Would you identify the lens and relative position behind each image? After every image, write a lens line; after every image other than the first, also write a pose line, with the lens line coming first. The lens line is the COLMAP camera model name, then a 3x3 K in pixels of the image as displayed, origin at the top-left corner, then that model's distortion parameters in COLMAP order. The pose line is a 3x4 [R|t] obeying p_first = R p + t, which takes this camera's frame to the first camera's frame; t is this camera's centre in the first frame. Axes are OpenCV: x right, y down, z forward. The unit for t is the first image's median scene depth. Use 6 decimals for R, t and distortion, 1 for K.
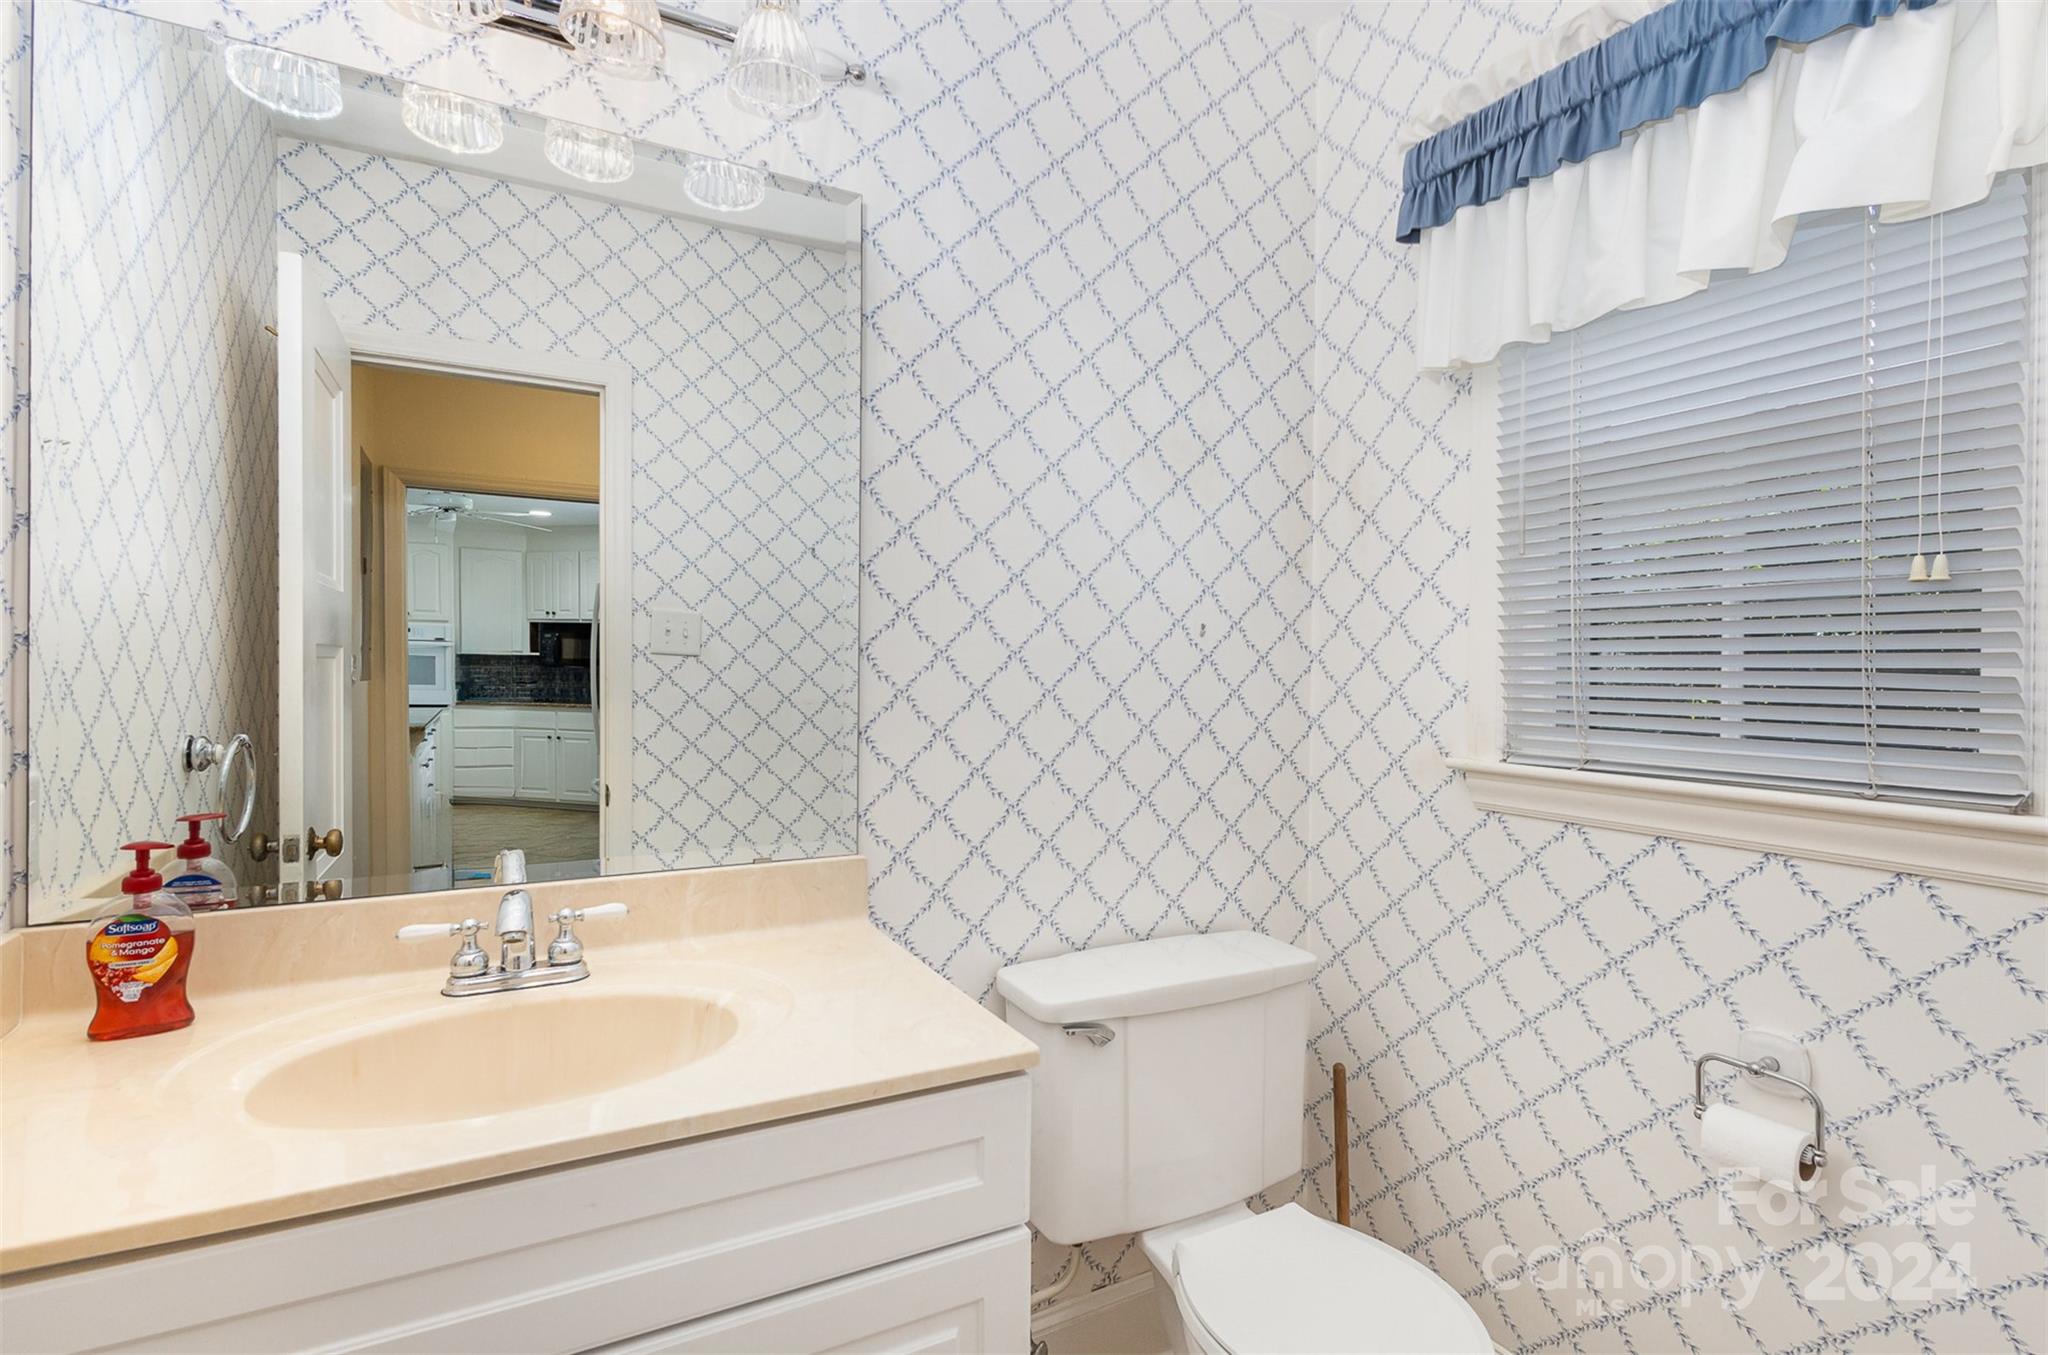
lens RADIAL K [[964.8, 0, 1037.3], [0, 964.8, 670.9], [0, 0, 1]] dist [0.016232, -0.003553]
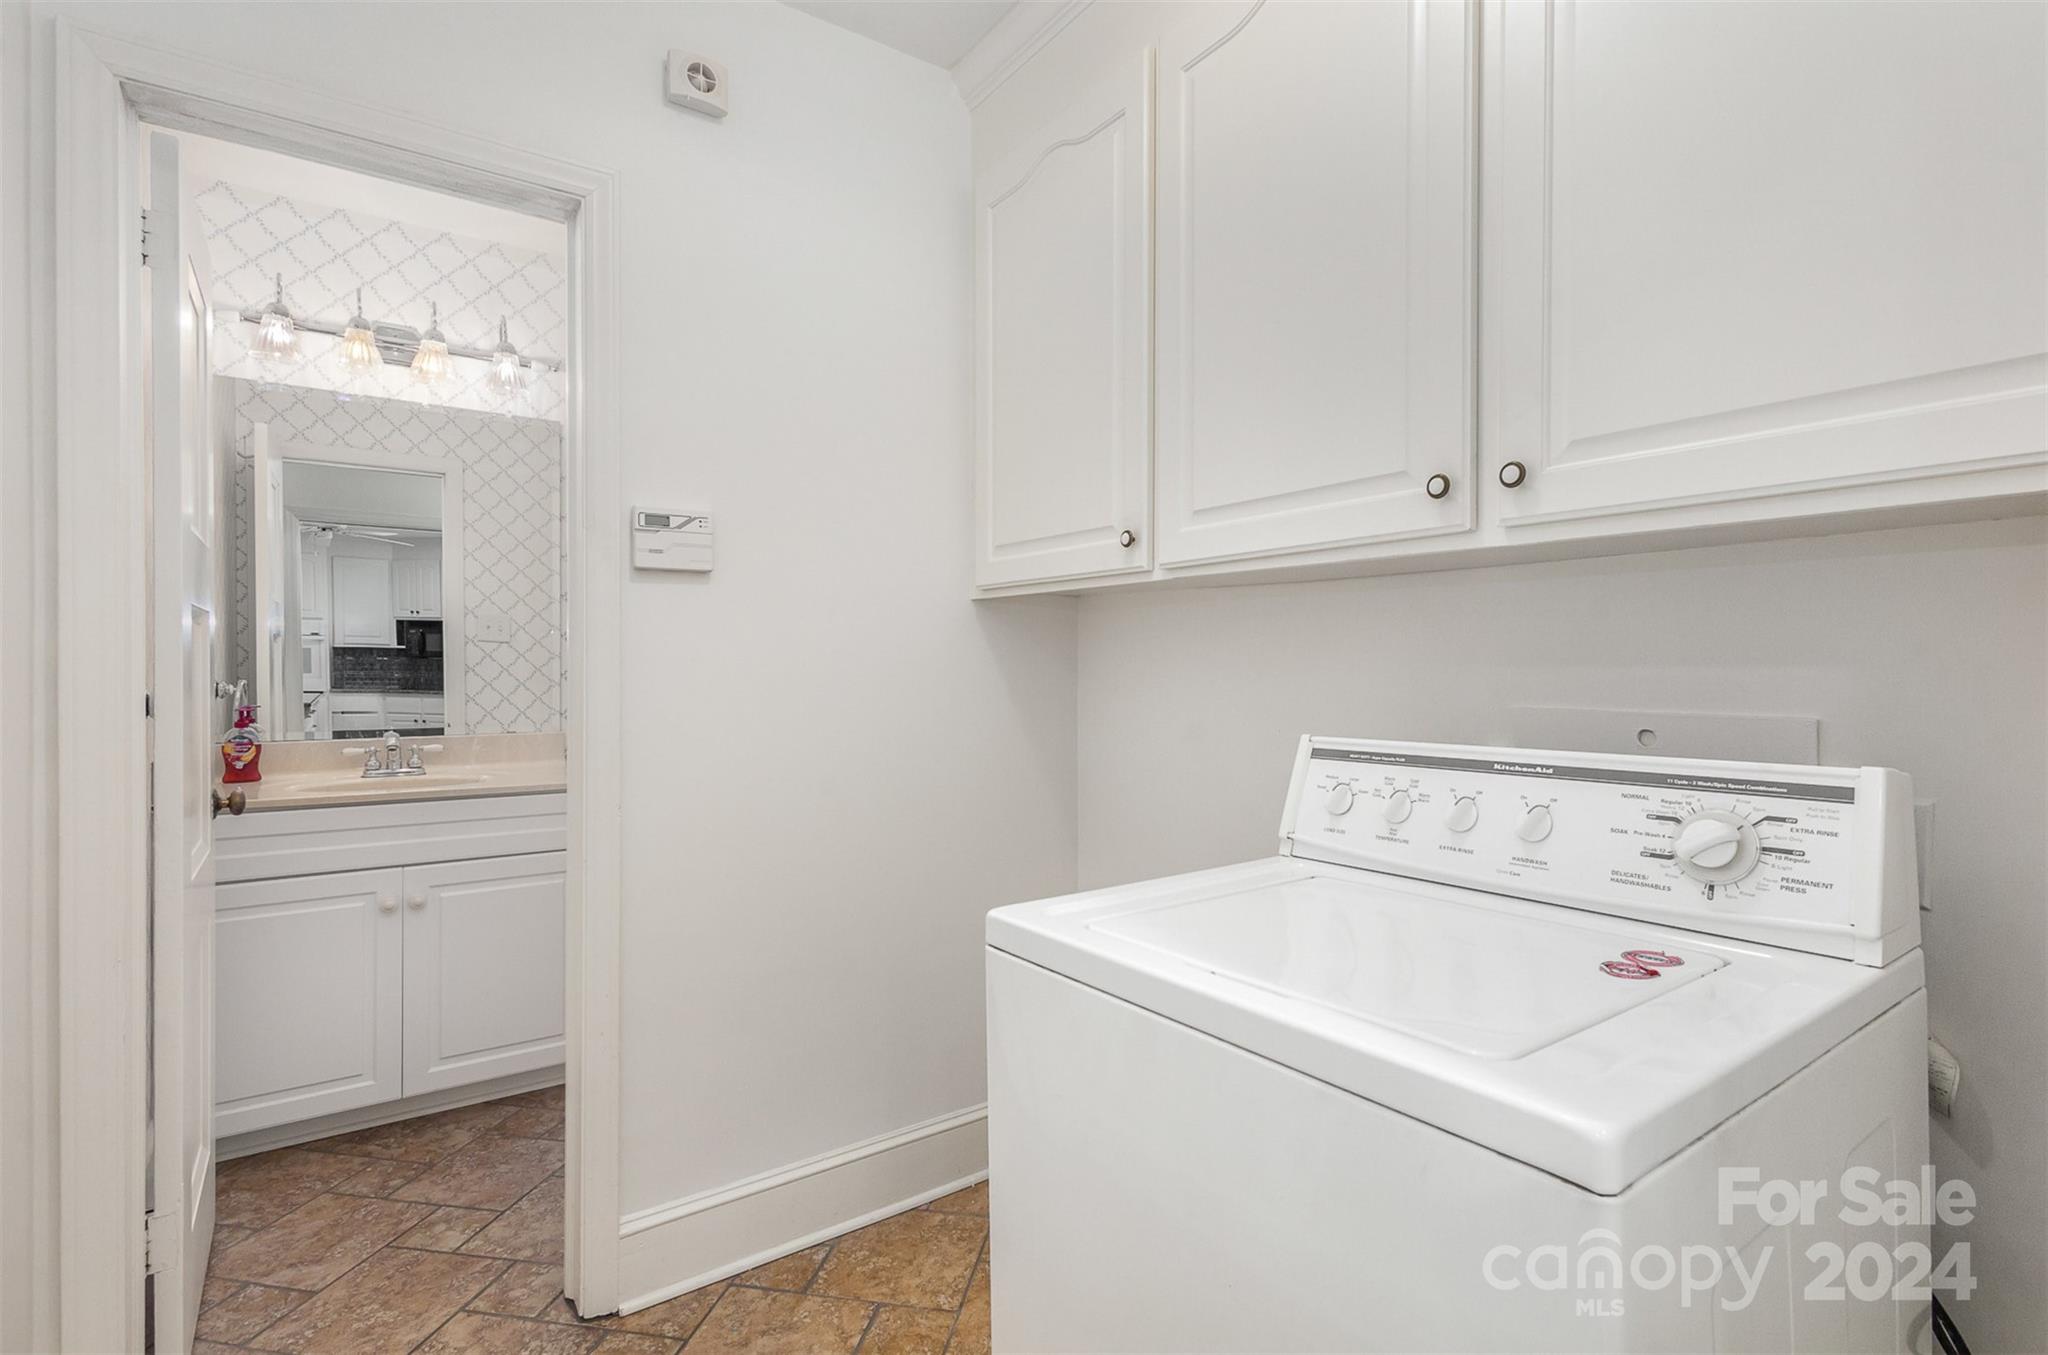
lens RADIAL K [[967.5, 0, 1010.8], [0, 967.5, 674.9], [0, 0, 1]] dist [0.017743, -0.003875]
pose [[0.996757, -0.005021, 0.080309, 0.339350], [0.004358, 0.999955, 0.008420, 0.027403], [-0.080347, -0.008043, 0.996734, -0.651448]]
